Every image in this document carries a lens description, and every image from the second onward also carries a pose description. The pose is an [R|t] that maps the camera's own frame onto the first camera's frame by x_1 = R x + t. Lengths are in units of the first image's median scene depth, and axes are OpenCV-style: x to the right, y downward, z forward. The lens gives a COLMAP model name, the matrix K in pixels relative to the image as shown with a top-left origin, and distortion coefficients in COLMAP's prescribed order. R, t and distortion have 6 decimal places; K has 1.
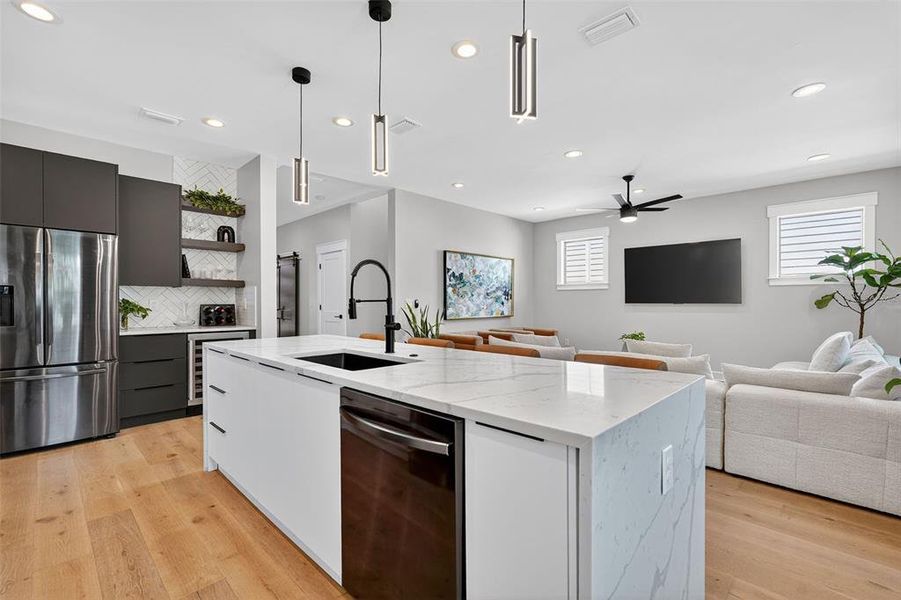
lens RADIAL K [[397.4, 0, 452.9], [0, 397.4, 304.7], [0, 0, 1]] dist [-0.009303, -0.000053]
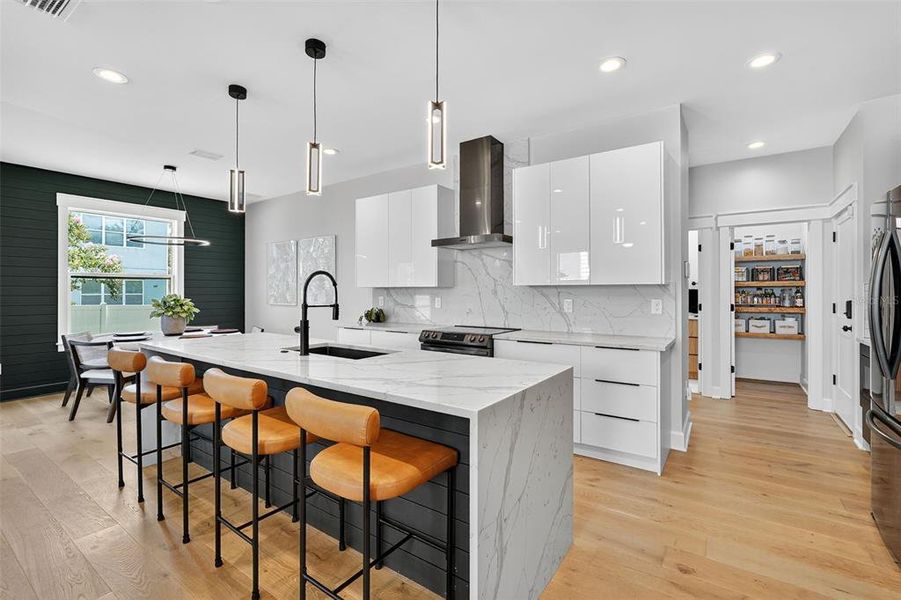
lens RADIAL K [[397.8, 0, 450.5], [0, 397.8, 300.0], [0, 0, 1]] dist [-0.025792, 0.000323]
pose [[-0.986380, 0.000191, -0.164485, -0.118107], [-0.004775, 0.999545, 0.029796, -0.019400], [0.164416, 0.030176, -0.985929, 0.677864]]
